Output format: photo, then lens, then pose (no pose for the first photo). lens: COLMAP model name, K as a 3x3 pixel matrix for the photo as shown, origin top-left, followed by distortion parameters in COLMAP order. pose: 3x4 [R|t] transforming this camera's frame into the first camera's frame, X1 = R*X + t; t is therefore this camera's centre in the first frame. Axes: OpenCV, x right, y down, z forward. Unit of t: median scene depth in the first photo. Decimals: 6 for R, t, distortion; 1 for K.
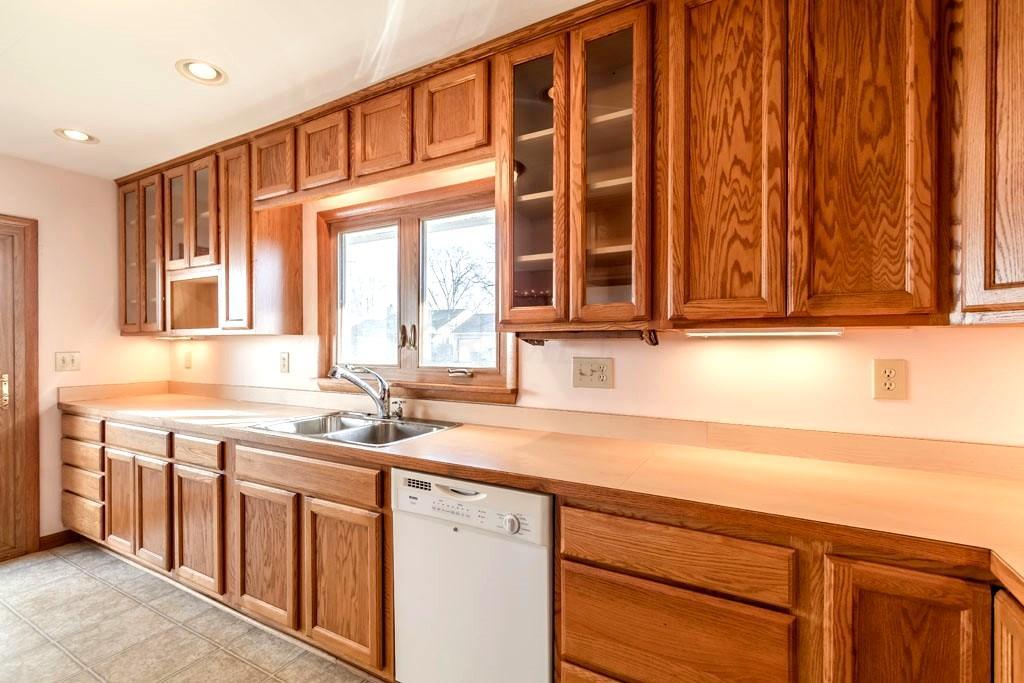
lens RADIAL K [[467.7, 0, 520.2], [0, 467.7, 345.6], [0, 0, 1]] dist [0.008425, -0.001903]
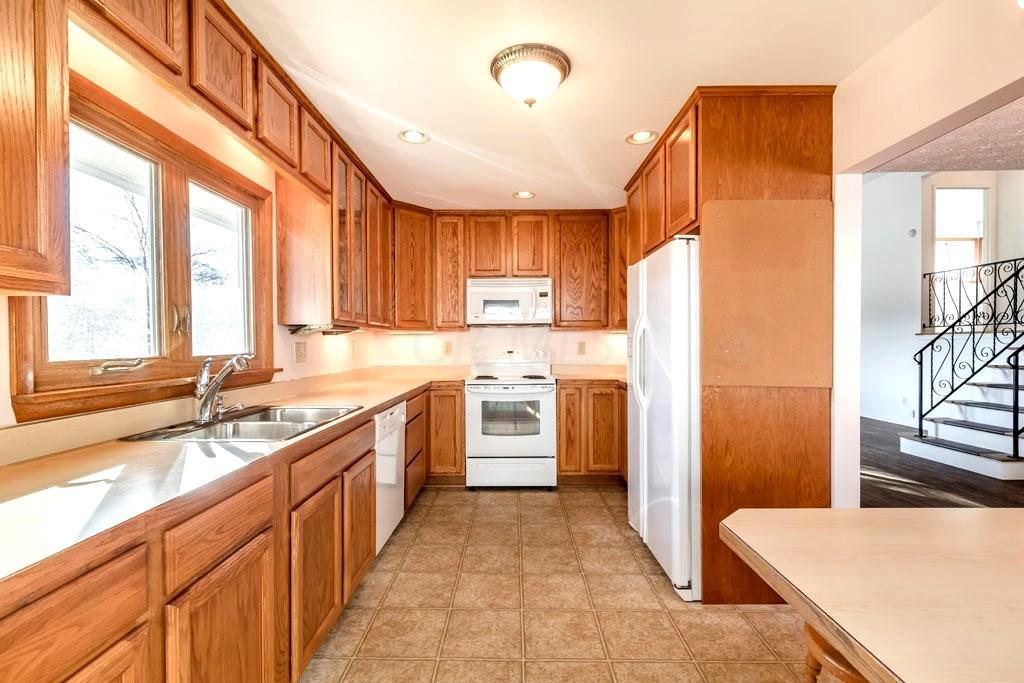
lens RADIAL K [[467.7, 0, 507.5], [0, 467.7, 347.2], [0, 0, 1]] dist [0.008425, -0.001903]
pose [[-0.473146, -0.006161, 0.880963, -1.375722], [0.010478, 0.999865, 0.012620, 0.026442], [-0.880922, 0.015202, -0.473017, 1.031996]]
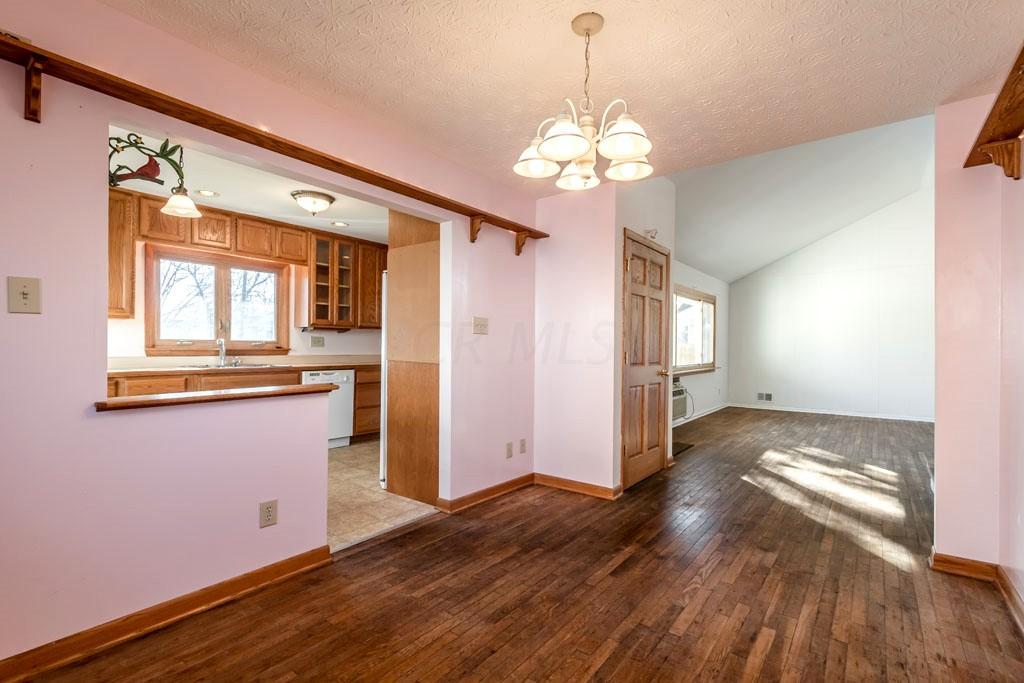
lens RADIAL K [[467.7, 0, 505.2], [0, 467.7, 348.9], [0, 0, 1]] dist [0.008425, -0.001903]
pose [[0.159182, -0.001382, 0.987248, -2.324614], [-0.002658, 0.999995, 0.001829, 0.083923], [-0.987246, -0.002915, 0.159177, -0.570874]]
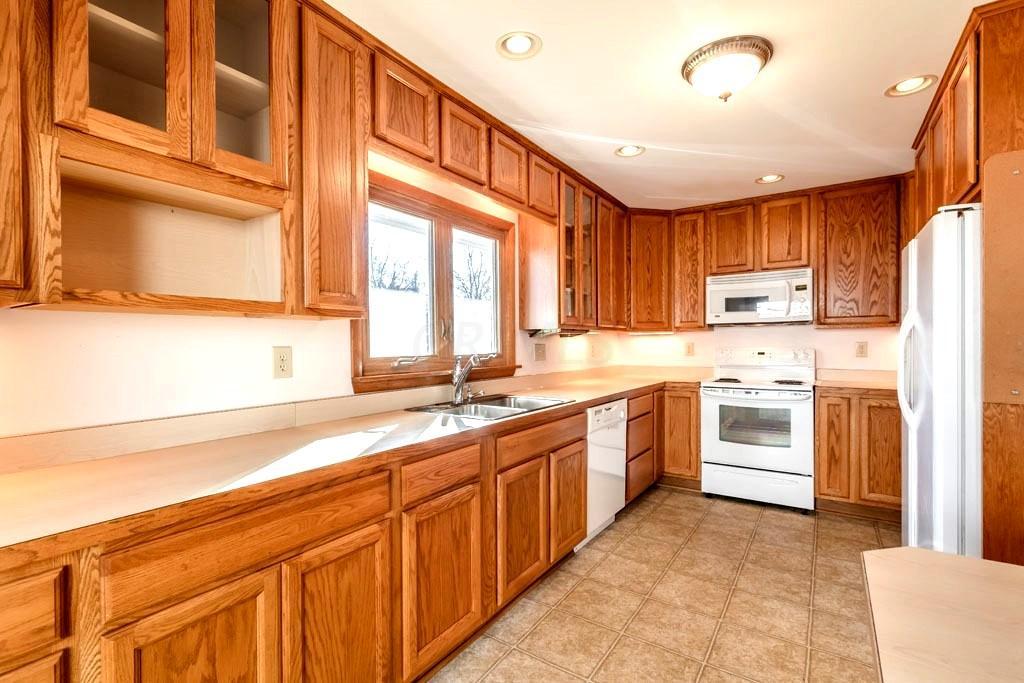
lens RADIAL K [[467.7, 0, 505.6], [0, 467.7, 348.0], [0, 0, 1]] dist [0.008425, -0.001903]
pose [[0.093860, -0.010677, 0.995528, -1.522489], [0.013361, 0.999866, 0.009463, 0.020767], [-0.995496, 0.012413, 0.093990, 0.879765]]
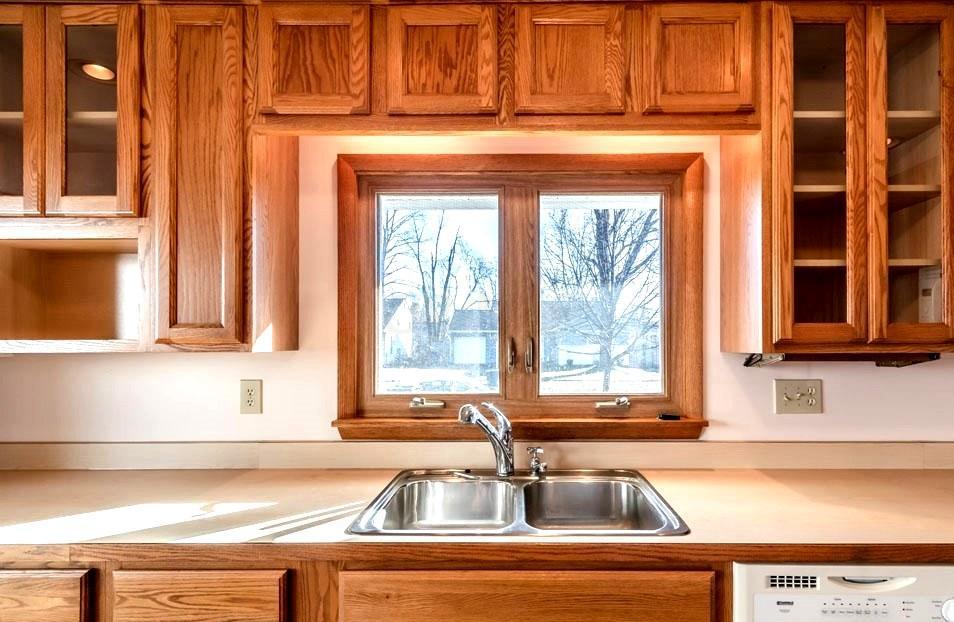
lens RADIAL K [[460.9, 0, 523.4], [0, 460.9, 342.0], [0, 0, 1]] dist [-0.000359, -0.000738]
pose [[0.876066, 0.001376, 0.482189, -0.659515], [0.003388, 0.999954, -0.009008, -0.036373], [-0.482179, 0.009525, 0.876021, 0.443473]]
